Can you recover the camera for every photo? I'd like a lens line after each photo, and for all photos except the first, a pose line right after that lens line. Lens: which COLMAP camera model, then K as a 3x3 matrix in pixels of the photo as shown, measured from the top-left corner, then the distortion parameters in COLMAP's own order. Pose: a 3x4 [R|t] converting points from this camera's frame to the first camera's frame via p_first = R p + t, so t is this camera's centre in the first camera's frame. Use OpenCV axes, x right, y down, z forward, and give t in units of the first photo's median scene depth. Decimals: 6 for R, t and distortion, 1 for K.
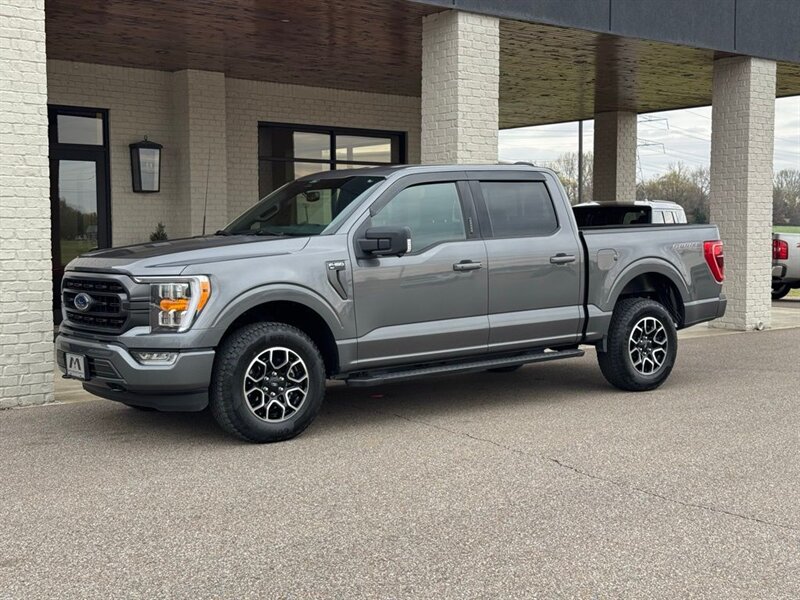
lens RADIAL K [[1111.1, 0, 398.4], [0, 1111.1, 294.4], [0, 0, 1]] dist [0.134208, 0.000000]
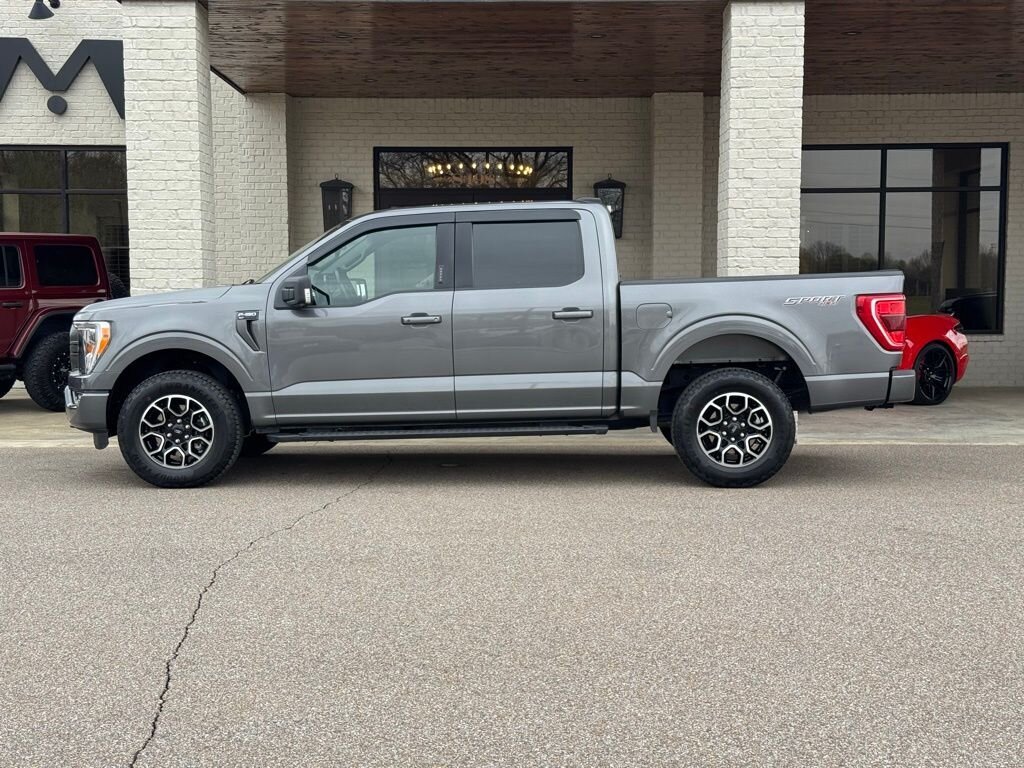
lens RADIAL K [[1422.2, 0, 514.0], [0, 1422.2, 387.6], [0, 0, 1]] dist [0.134208, 0.000000]
pose [[0.772187, 0.046303, -0.633706, 0.762887], [-0.035982, 0.998927, 0.029144, -0.006432], [0.634376, 0.000297, 0.773024, 0.150918]]
